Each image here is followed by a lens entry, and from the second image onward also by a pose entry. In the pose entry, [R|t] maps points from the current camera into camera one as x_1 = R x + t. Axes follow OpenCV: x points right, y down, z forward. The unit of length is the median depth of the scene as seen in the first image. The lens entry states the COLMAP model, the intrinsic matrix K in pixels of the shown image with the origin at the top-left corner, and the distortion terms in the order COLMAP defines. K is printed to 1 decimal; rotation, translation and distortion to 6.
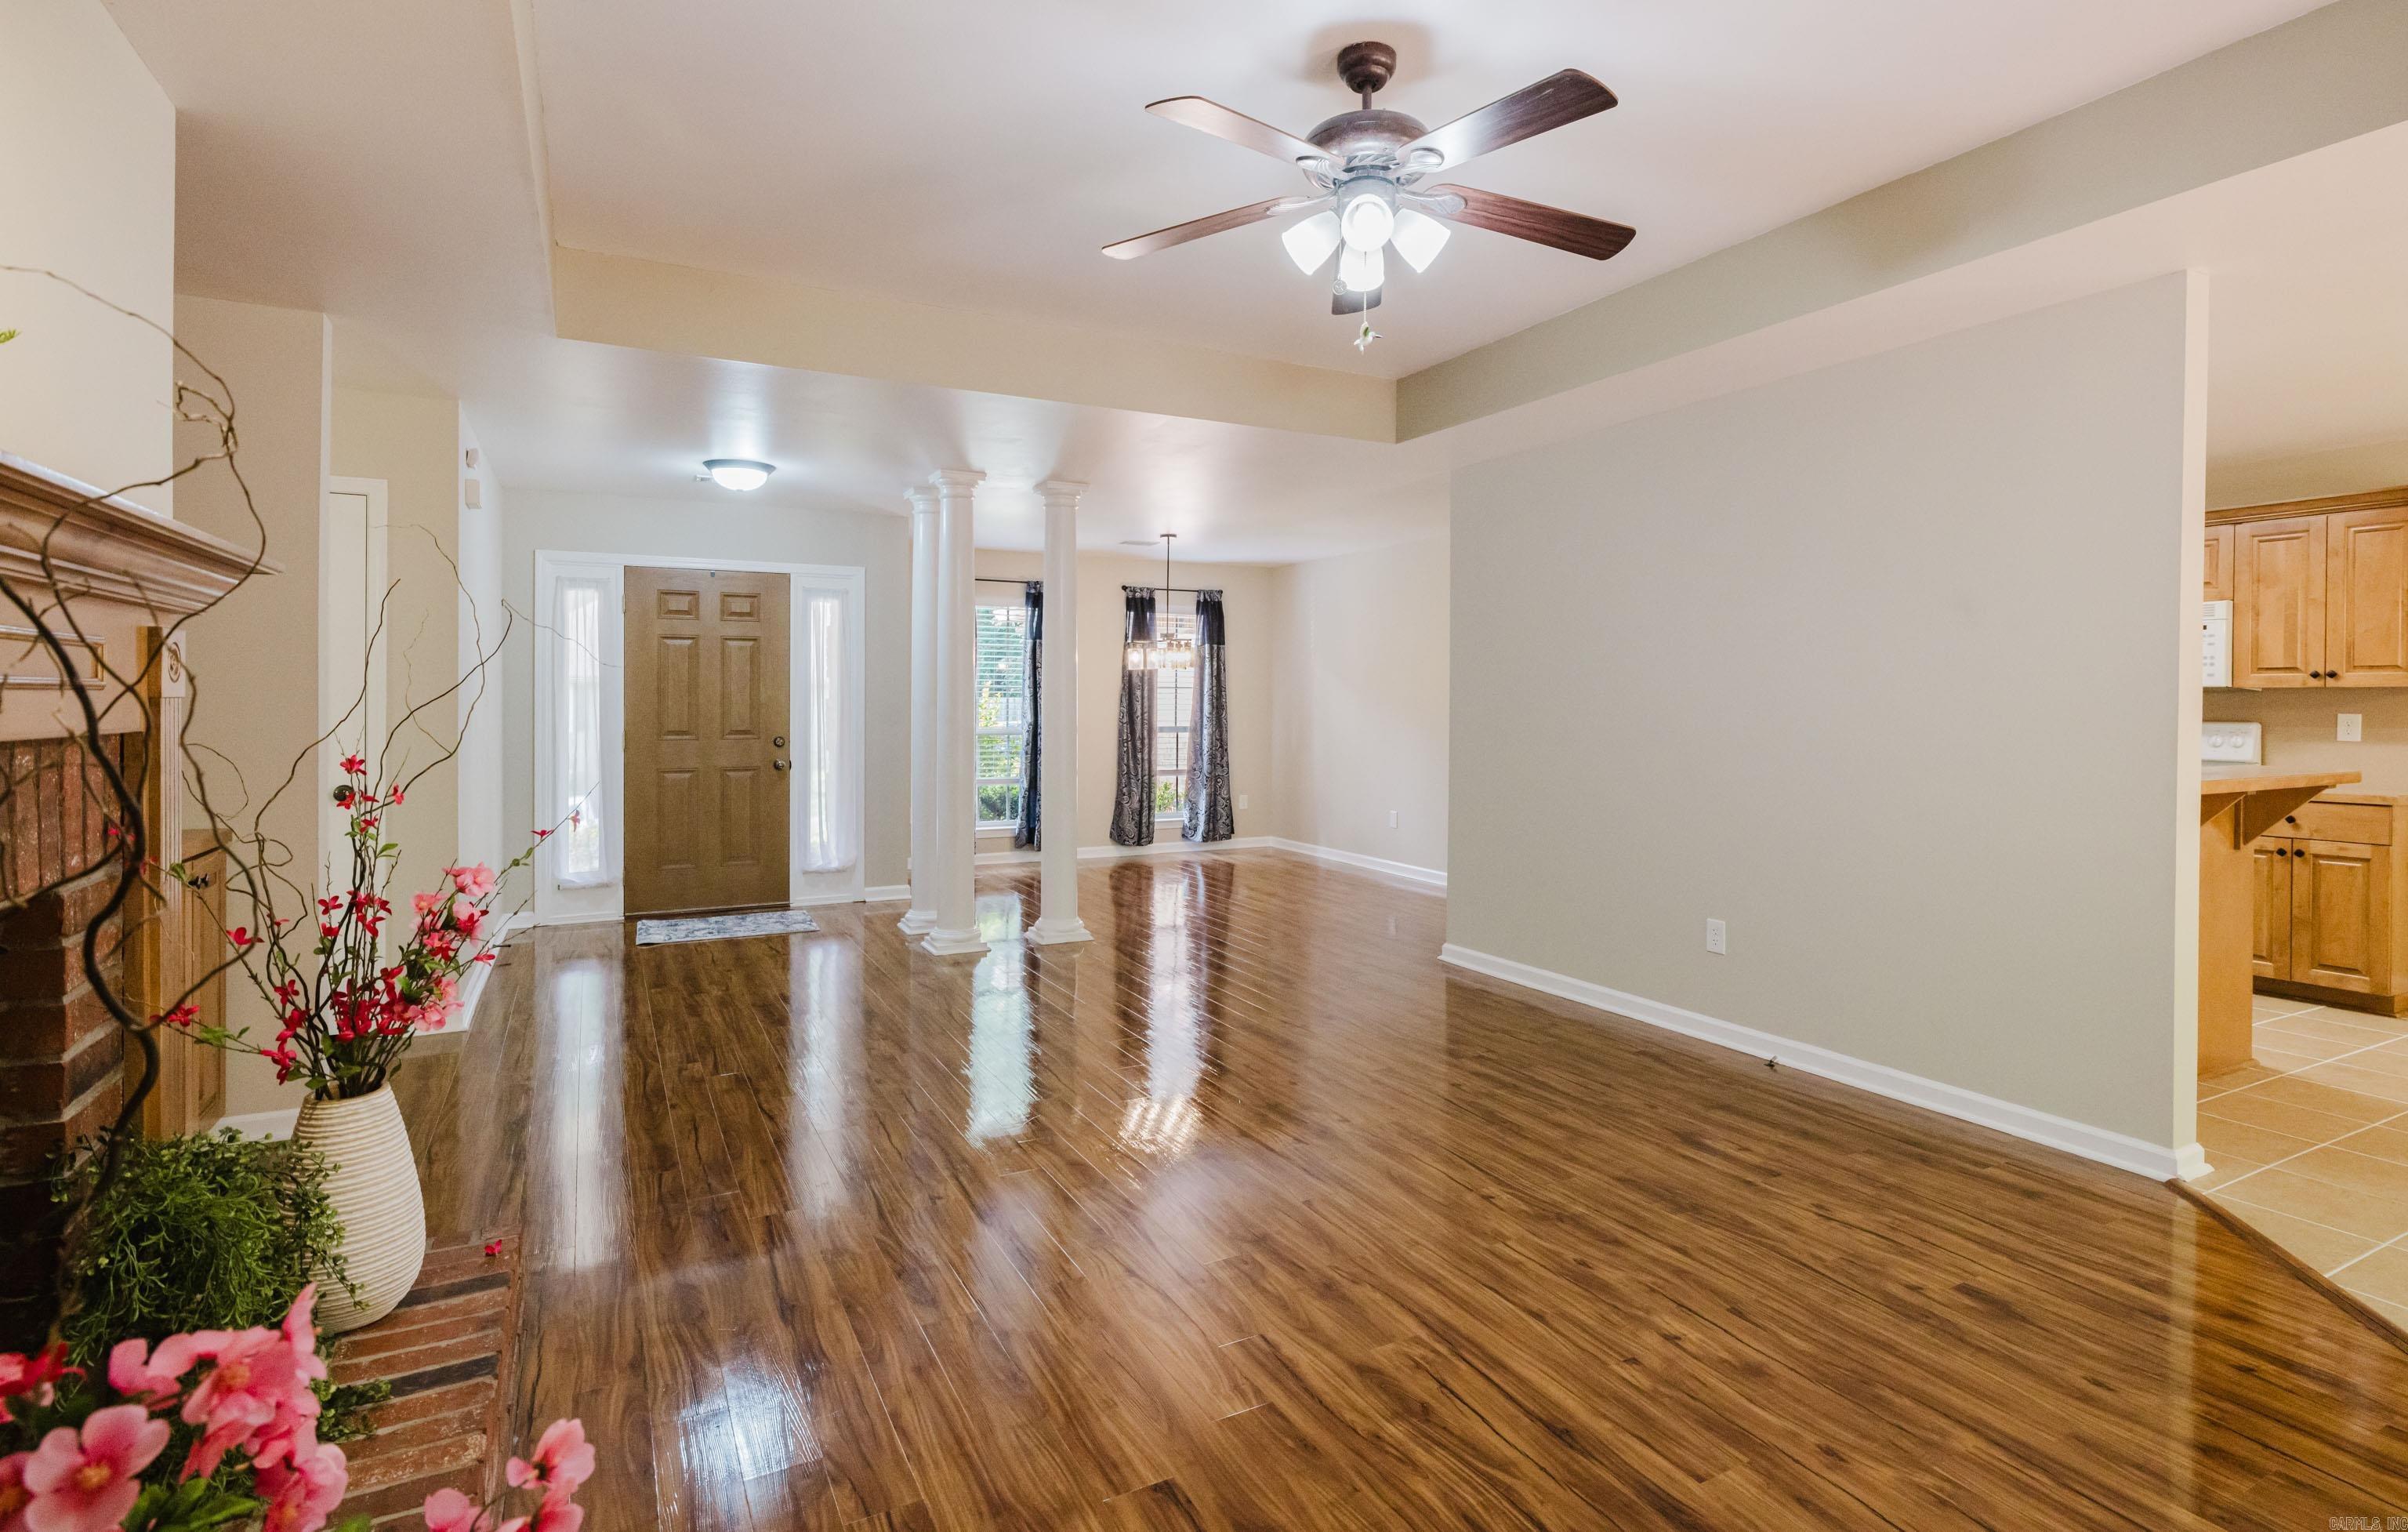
lens RADIAL K [[1163.3, 0, 1204.1], [0, 1163.3, 697.4], [0, 0, 1]] dist [-0.001140, 0.000274]
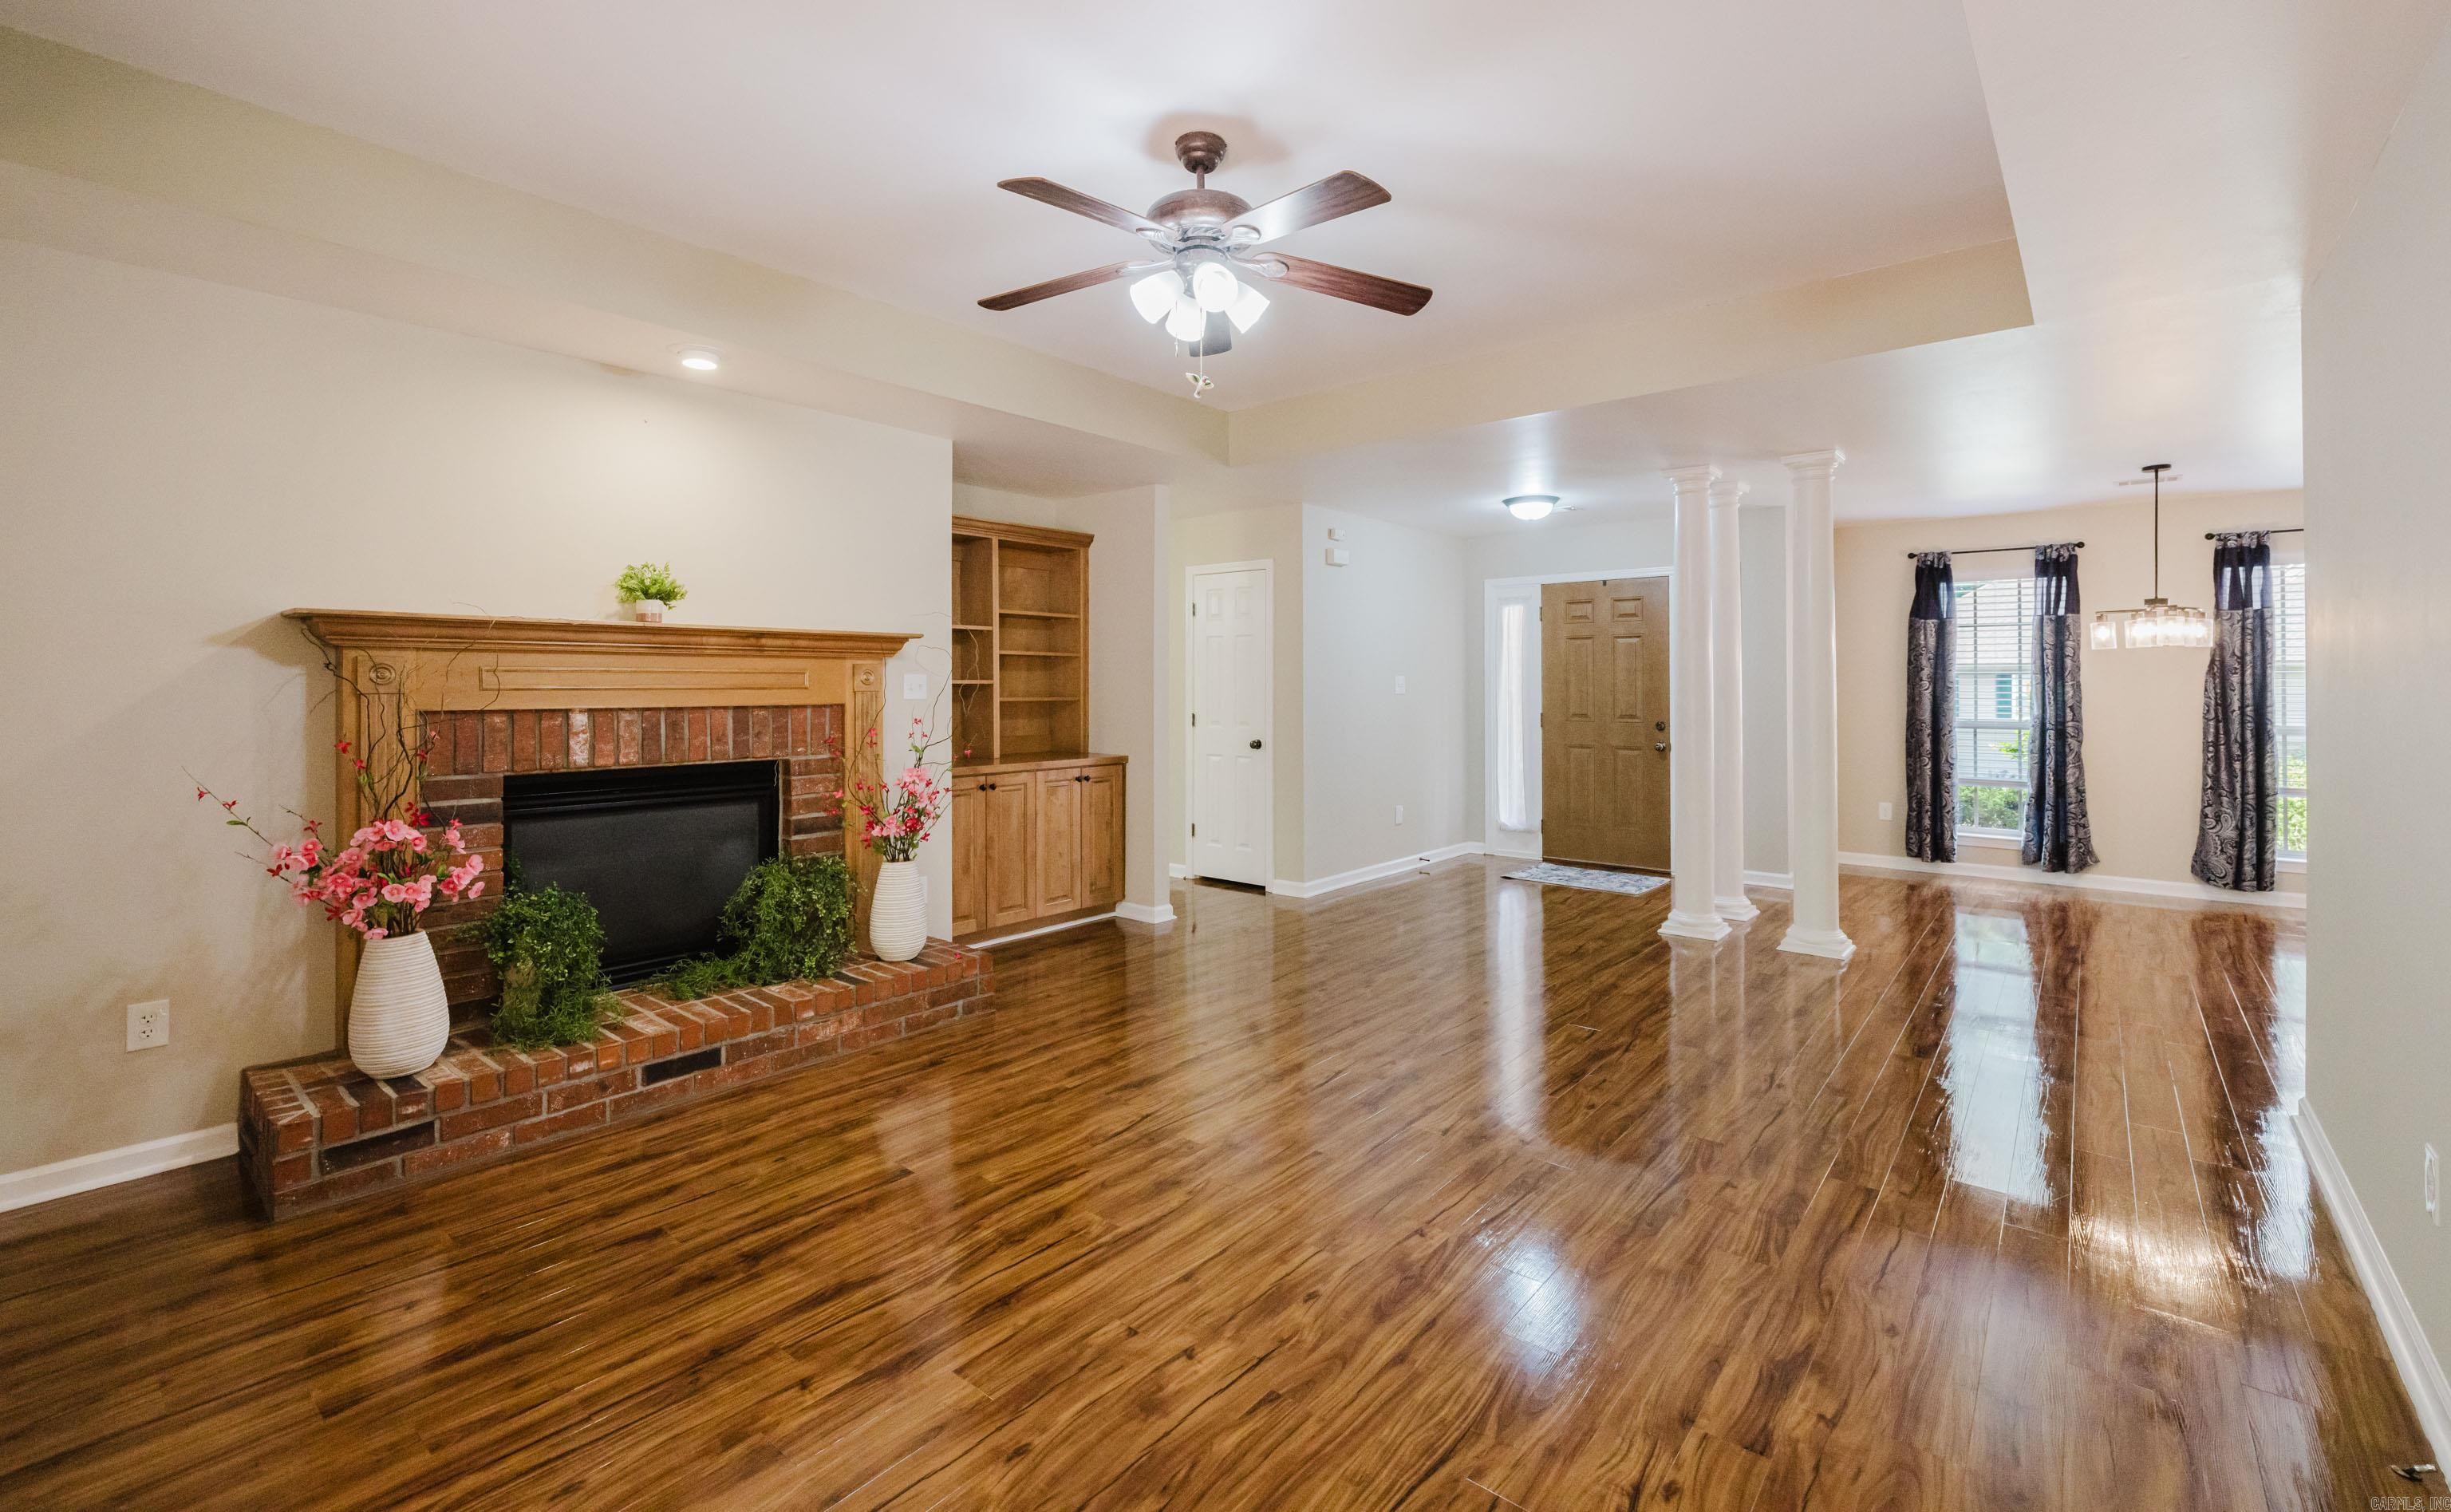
lens RADIAL K [[1032.2, 0, 1224.7], [0, 1032.2, 691.3], [0, 0, 1]] dist [-0.002126, -0.000048]
pose [[0.378020, 0.002358, -0.925794, 0.495352], [0.003340, 0.999987, 0.003910, -0.001185], [0.925791, -0.004571, 0.378007, 0.290455]]
